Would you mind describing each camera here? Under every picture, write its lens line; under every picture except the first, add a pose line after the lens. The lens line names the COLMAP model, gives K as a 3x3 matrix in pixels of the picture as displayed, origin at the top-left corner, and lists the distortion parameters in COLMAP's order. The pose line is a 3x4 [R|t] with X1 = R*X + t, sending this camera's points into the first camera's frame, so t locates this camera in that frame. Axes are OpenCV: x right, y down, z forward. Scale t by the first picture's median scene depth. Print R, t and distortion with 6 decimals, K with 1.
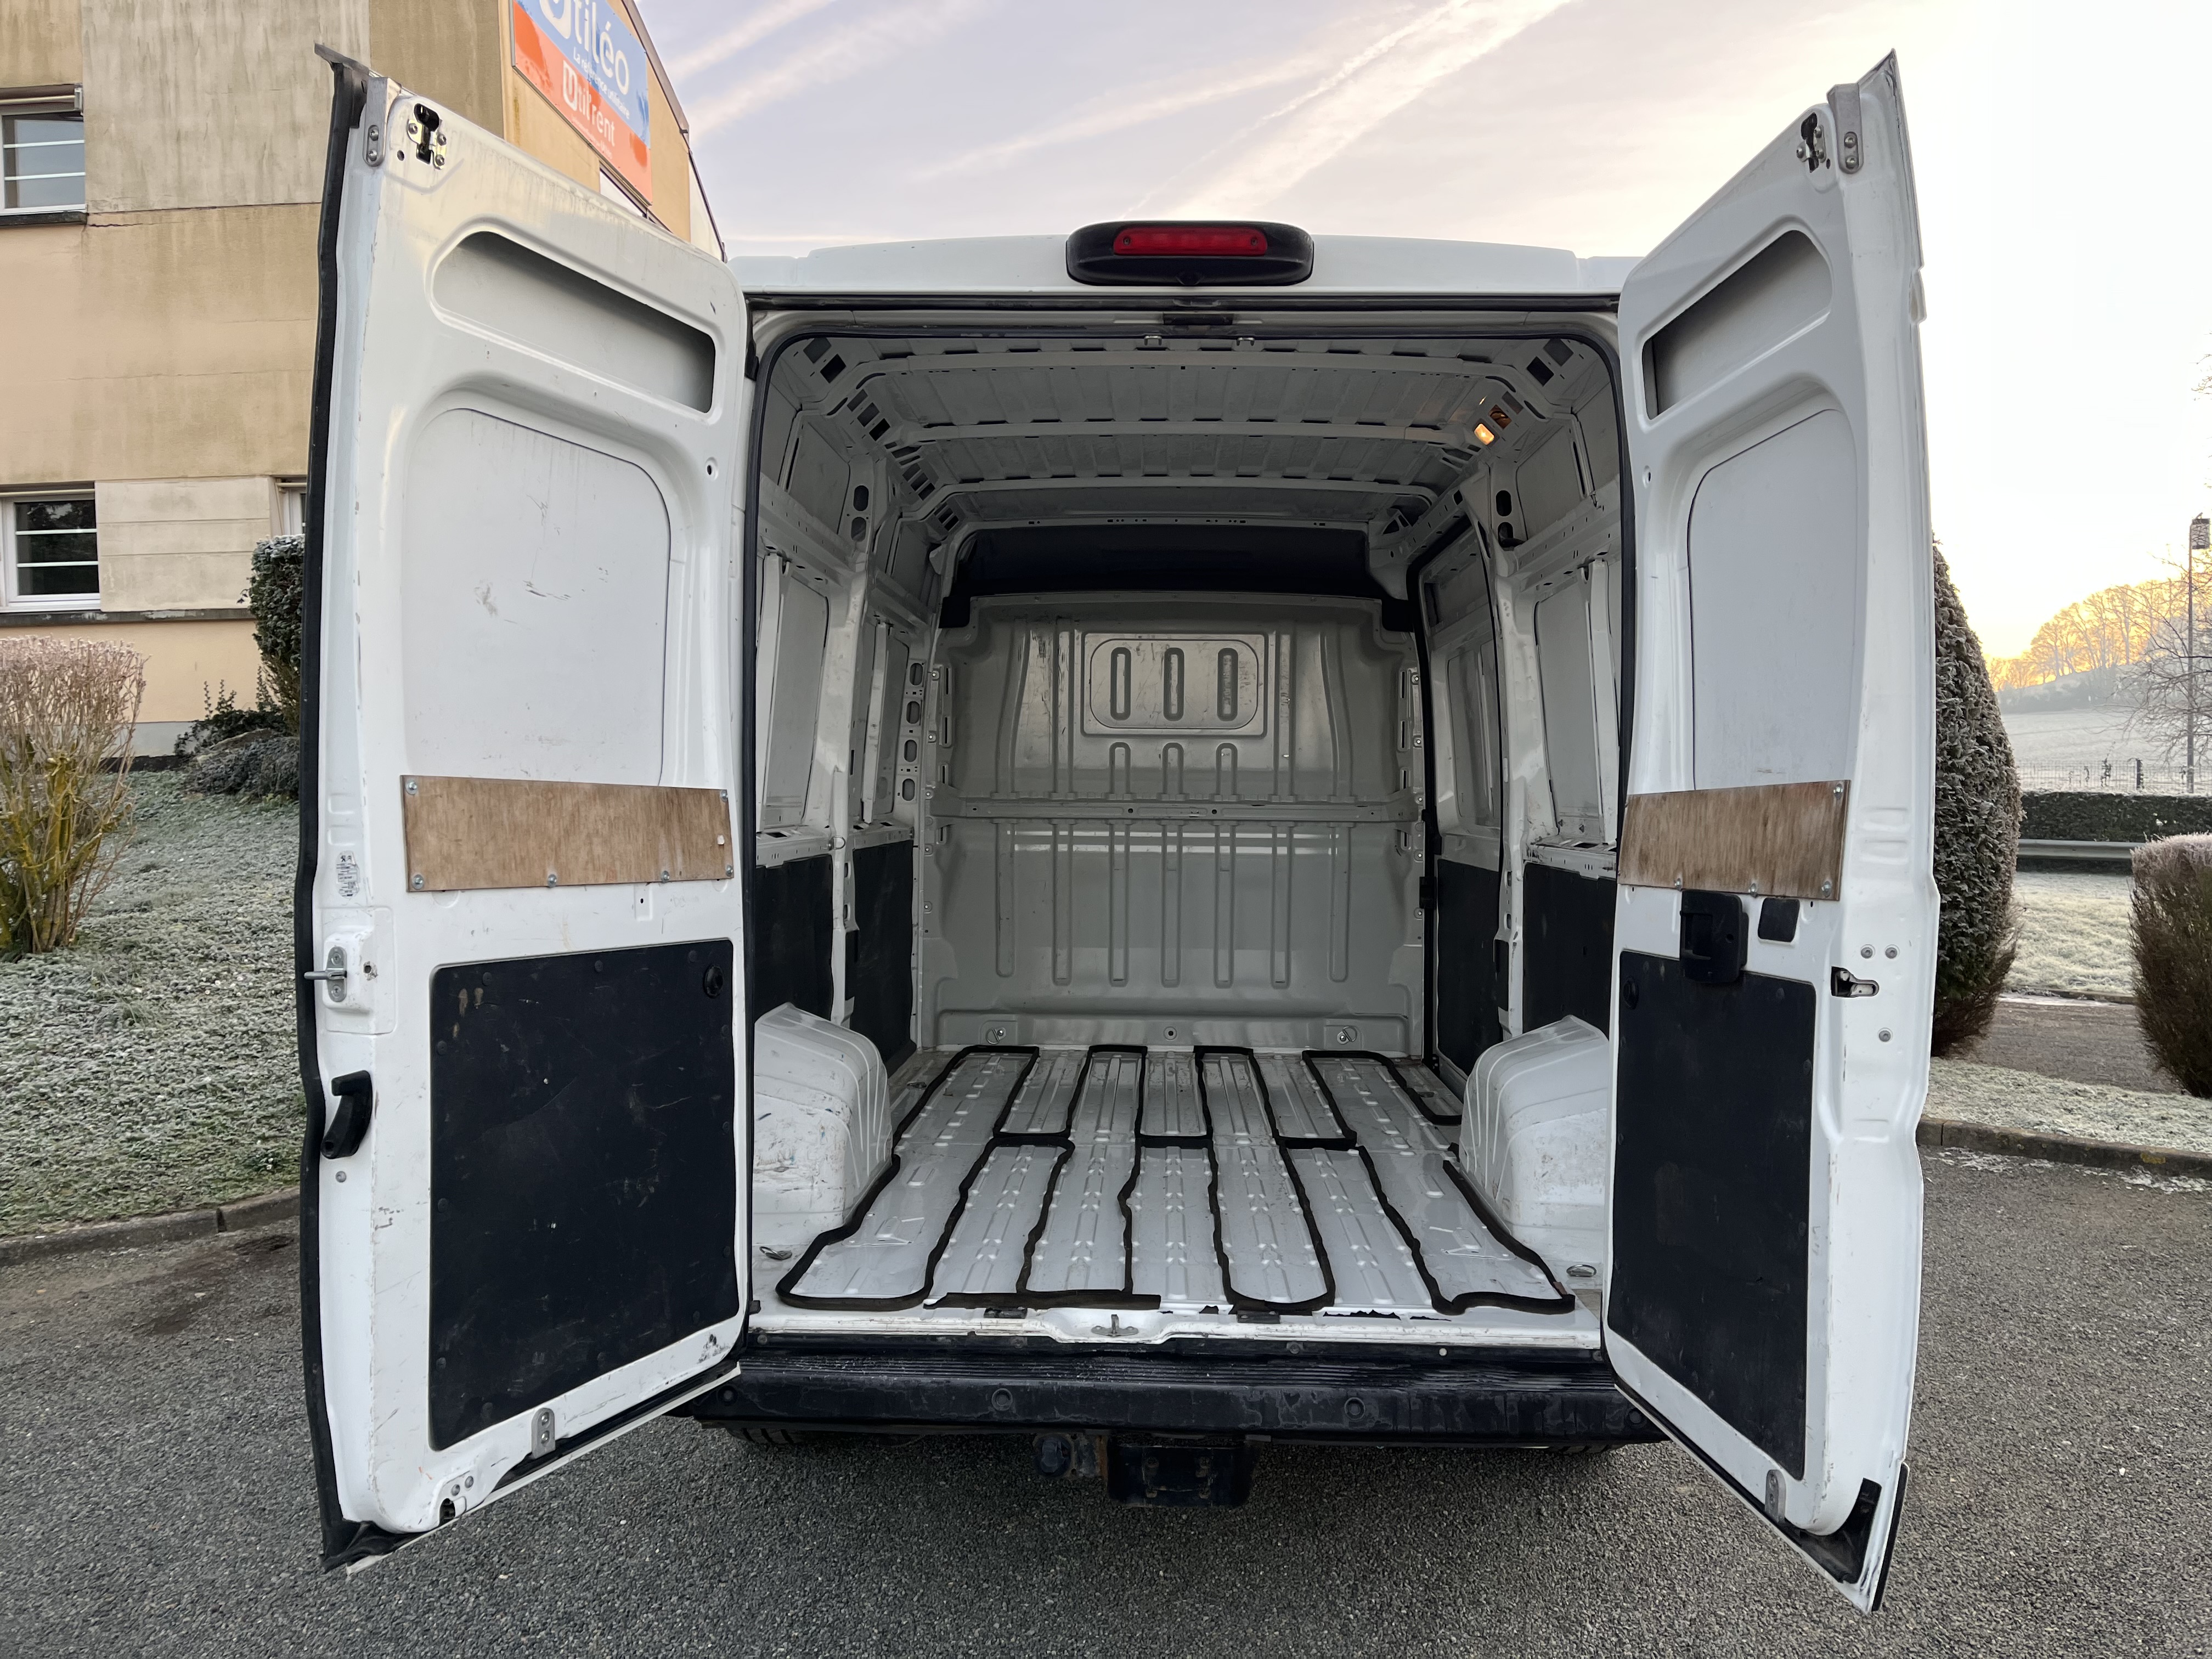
lens RADIAL K [[1631.7, 0, 1108.0], [0, 1631.7, 802.8], [0, 0, 1]] dist [0.107417, -0.140281]
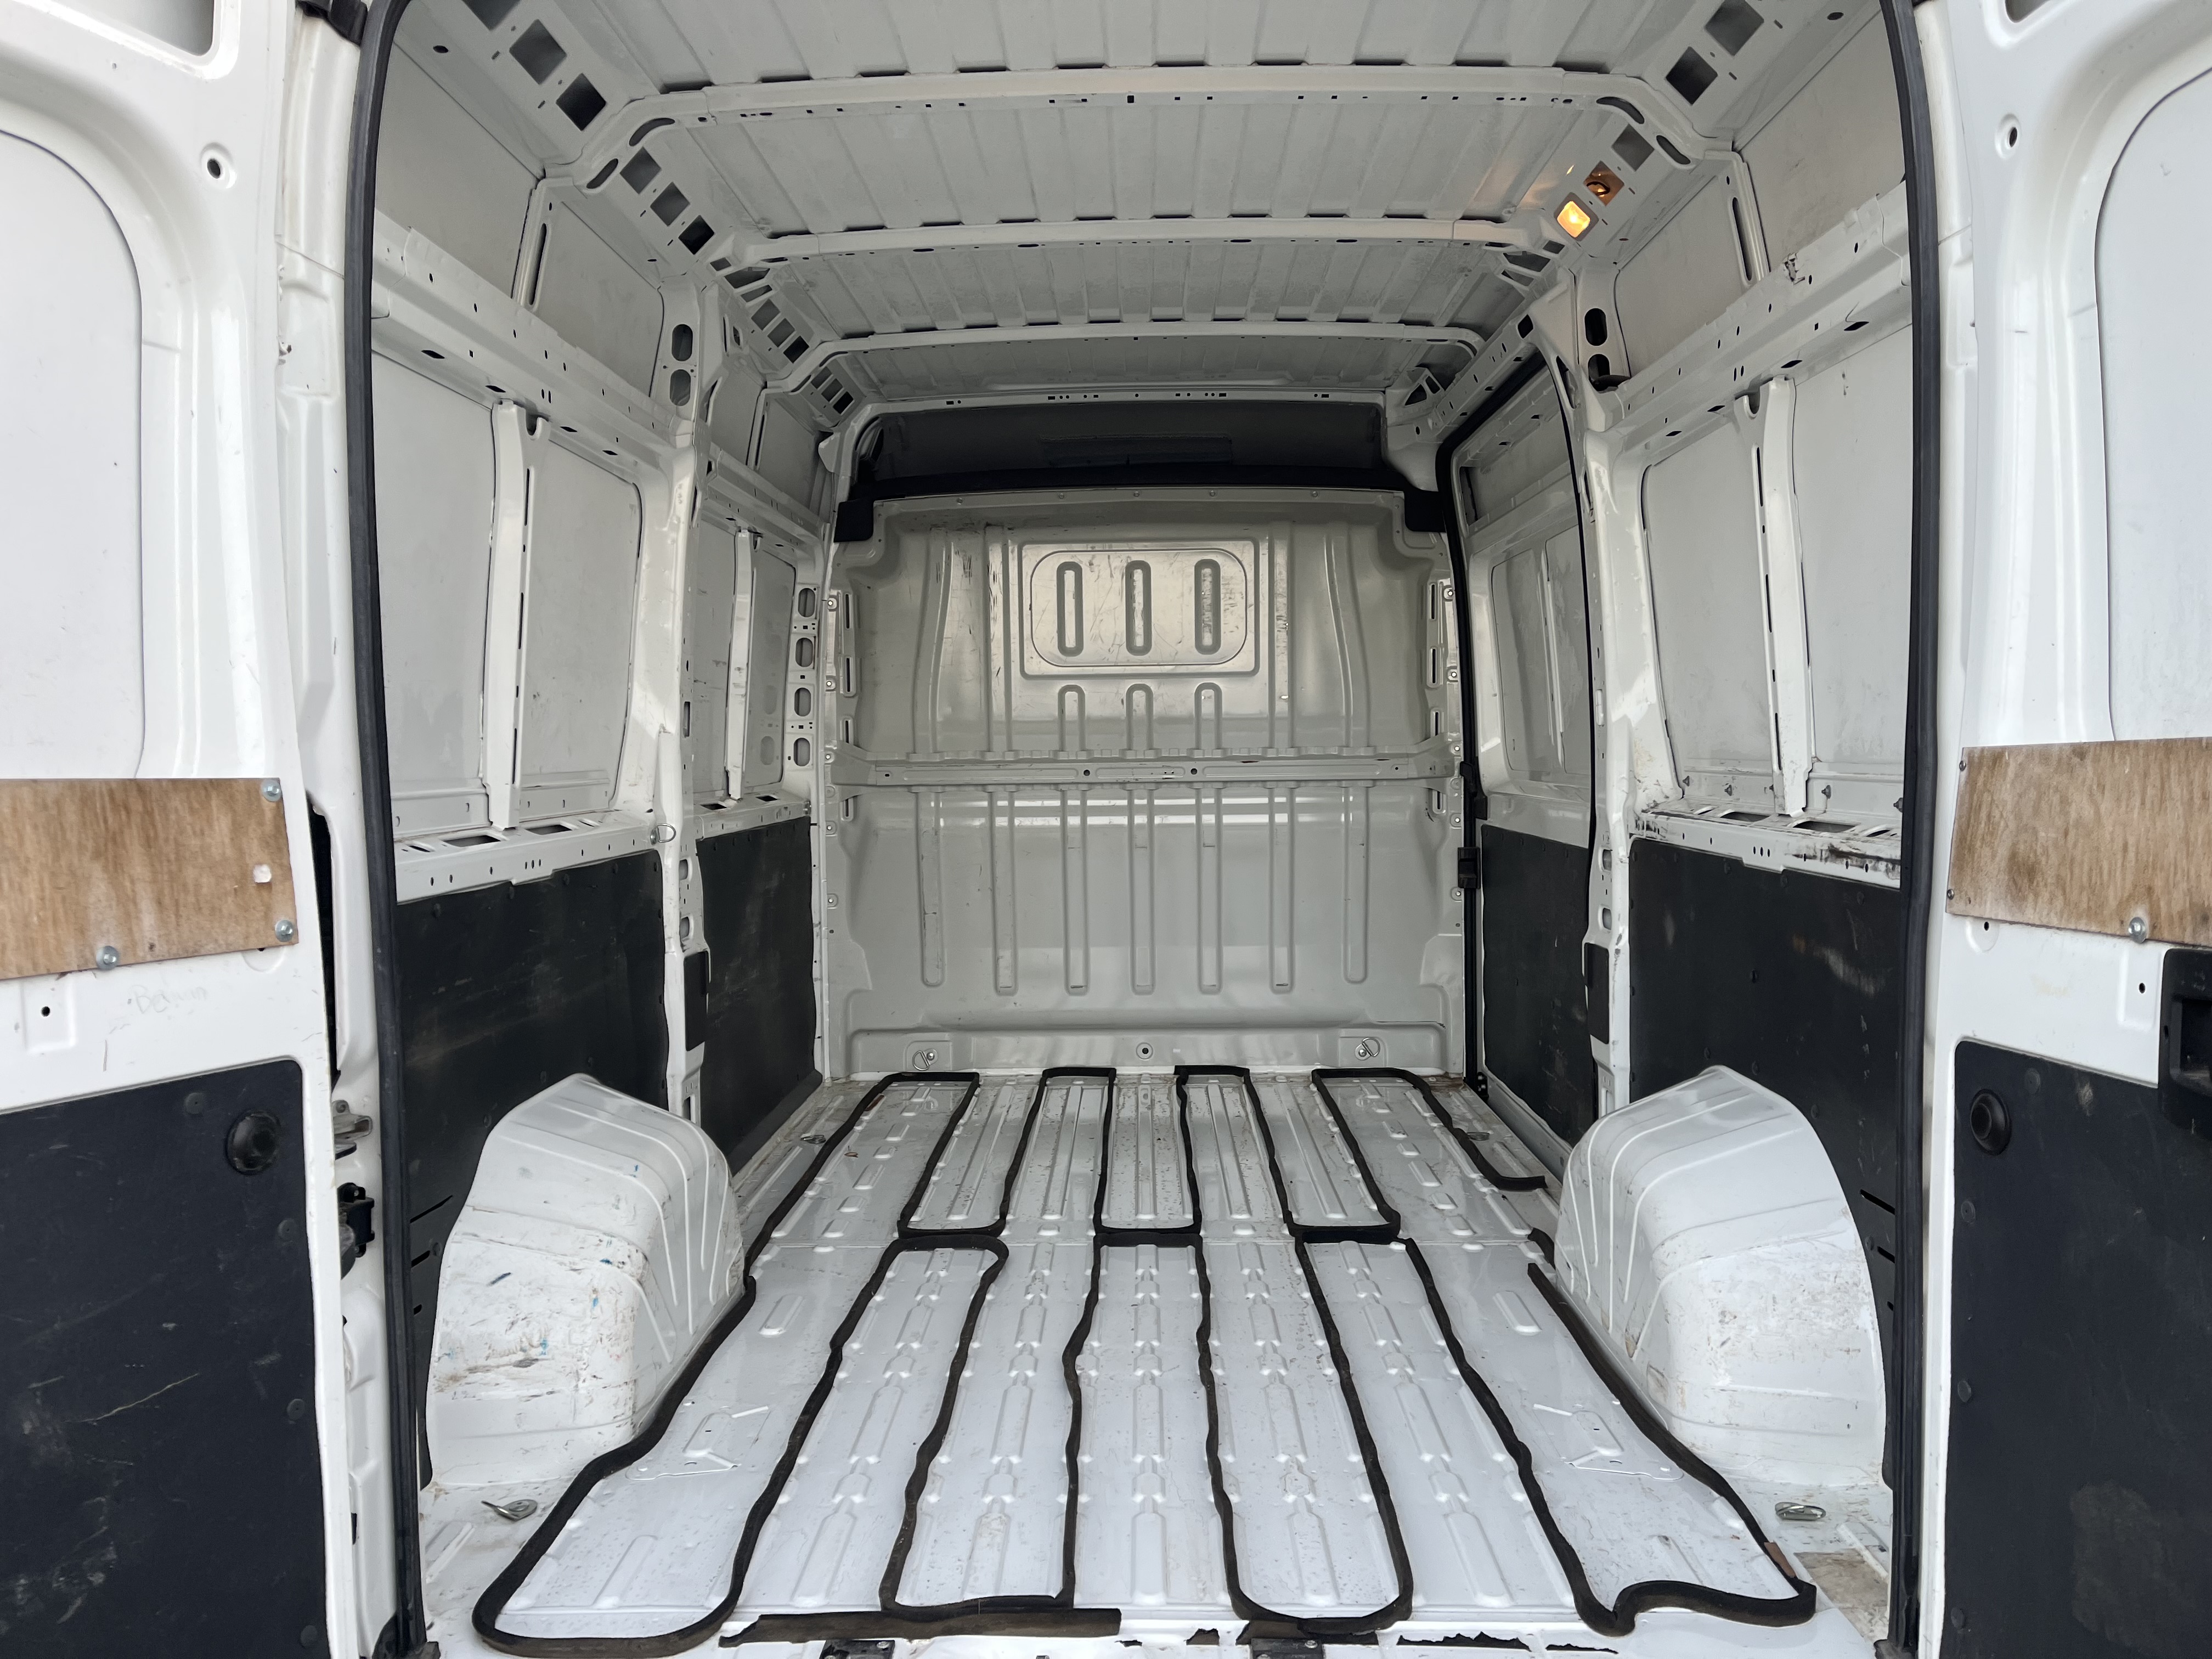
lens RADIAL K [[1637.3, 0, 1114.1], [0, 1637.3, 829.3], [0, 0, 1]] dist [0.116703, -0.155953]
pose [[0.999571, -0.025065, 0.015167, 0.016012], [0.024318, 0.998572, 0.047562, -0.005585], [-0.016337, -0.047173, 0.998753, 0.241406]]
